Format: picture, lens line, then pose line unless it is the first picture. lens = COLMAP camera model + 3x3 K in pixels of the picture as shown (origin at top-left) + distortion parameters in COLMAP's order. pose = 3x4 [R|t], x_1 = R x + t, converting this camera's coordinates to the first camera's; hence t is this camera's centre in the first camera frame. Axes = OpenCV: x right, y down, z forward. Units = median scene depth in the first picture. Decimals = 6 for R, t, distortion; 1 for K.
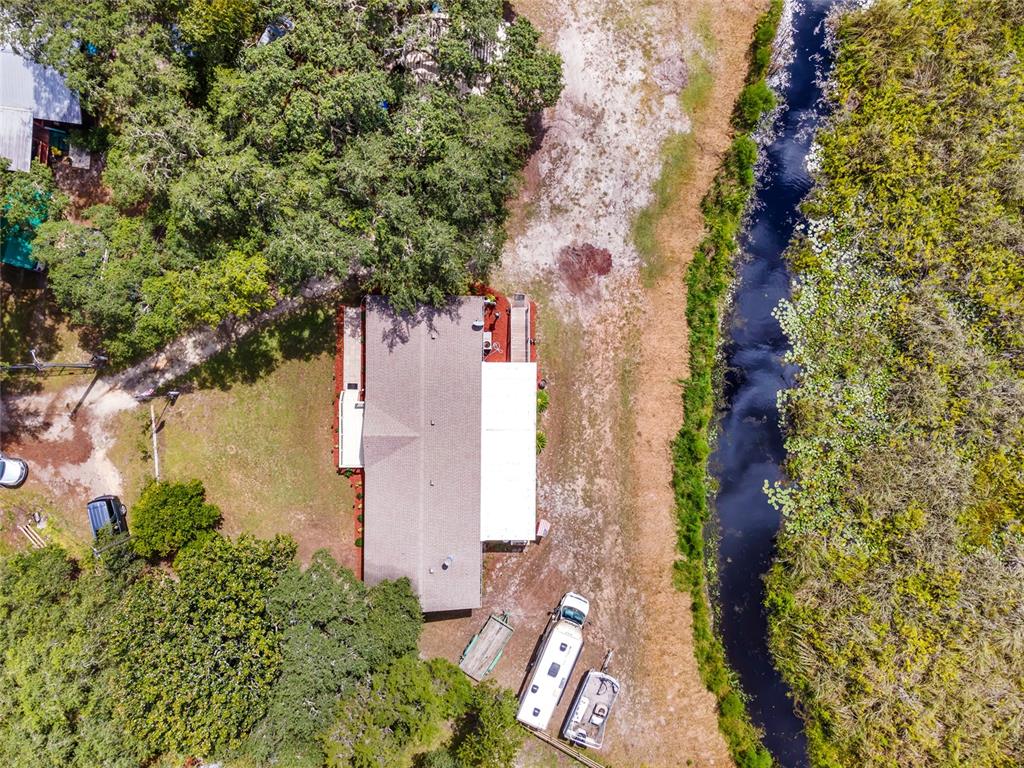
lens RADIAL K [[753.9, 0, 512.7], [0, 753.9, 386.4], [0, 0, 1]] dist [0.039062, 0.000859]
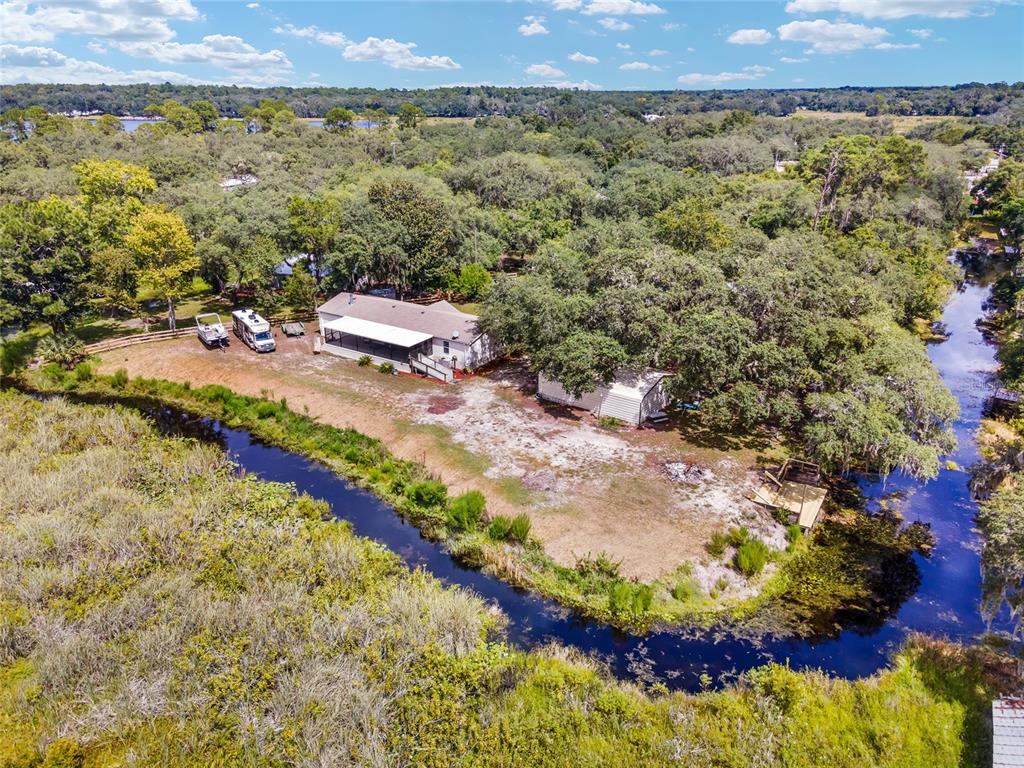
lens RADIAL K [[753.9, 0, 510.0], [0, 753.9, 382.1], [0, 0, 1]] dist [0.039062, 0.000859]
pose [[-0.556716, 0.301939, -0.773886, 0.949039], [-0.830703, -0.202203, 0.518698, -0.856384], [0.000133, 0.931637, 0.363391, 0.518109]]
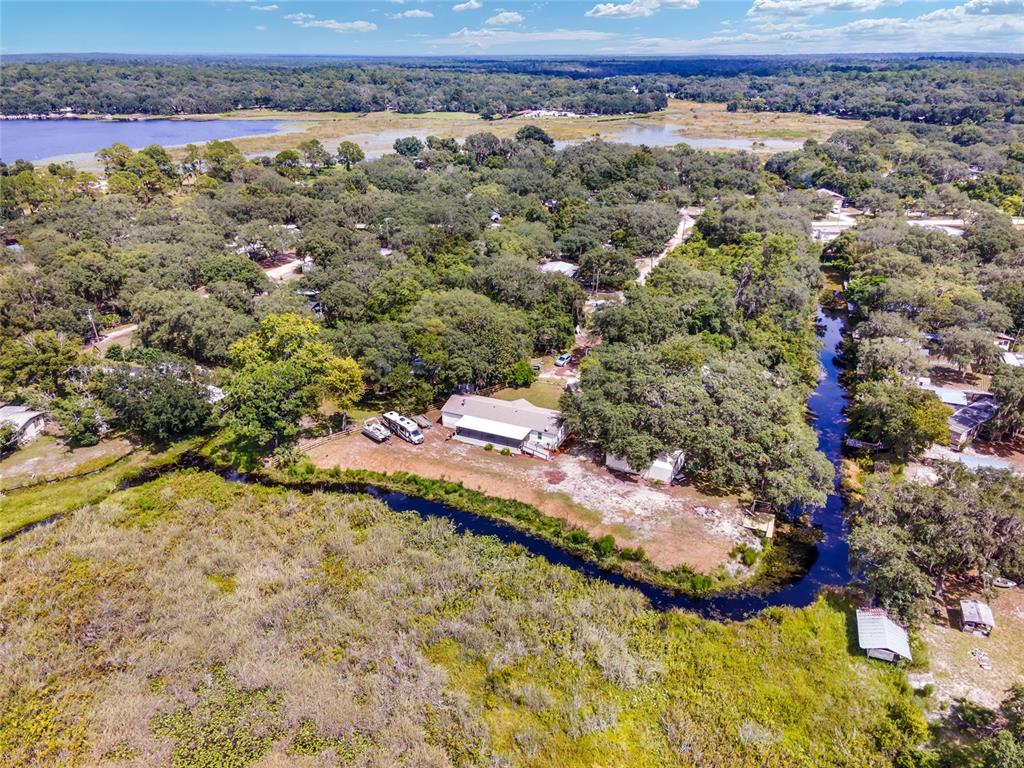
lens RADIAL K [[753.9, 0, 514.2], [0, 753.9, 386.6], [0, 0, 1]] dist [0.039062, 0.000859]
pose [[-0.407665, 0.371676, -0.834066, 1.752166], [-0.913124, -0.169560, 0.370747, -0.771054], [-0.003627, 0.912747, 0.408510, -0.072873]]
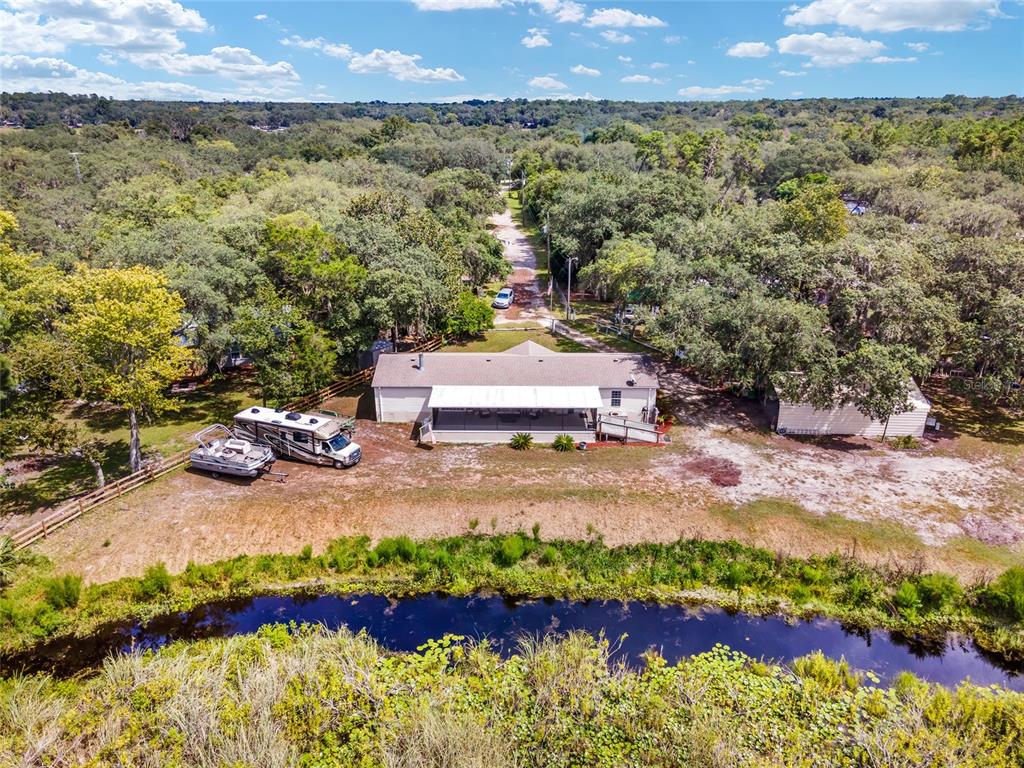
lens RADIAL K [[753.9, 0, 512.2], [0, 753.9, 390.6], [0, 0, 1]] dist [0.039062, 0.000859]
pose [[-0.000170, 0.356475, -0.934305, 0.895415], [-0.999989, -0.004377, -0.001488, 0.085438], [-0.004620, 0.934295, 0.356472, 0.578205]]
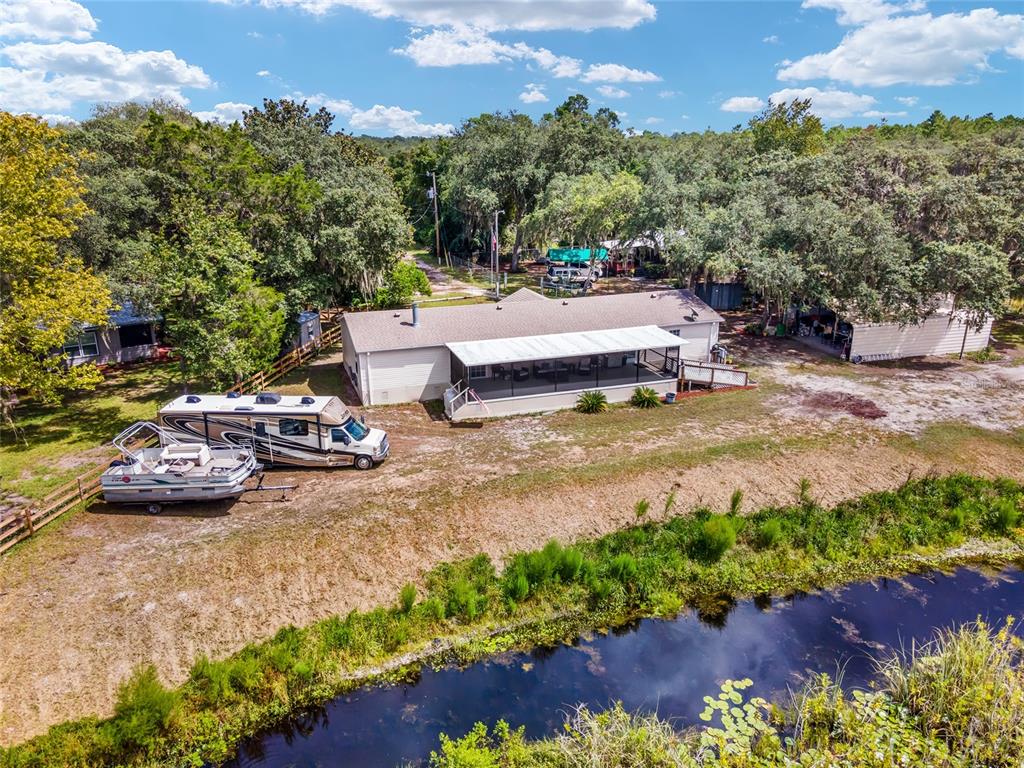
lens RADIAL K [[753.9, 0, 515.1], [0, 753.9, 387.0], [0, 0, 1]] dist [0.039062, 0.000859]
pose [[0.339081, 0.287979, -0.895596, 0.615608], [-0.940755, 0.101535, -0.323530, 0.358055], [-0.002236, 0.952239, 0.305346, 0.754842]]
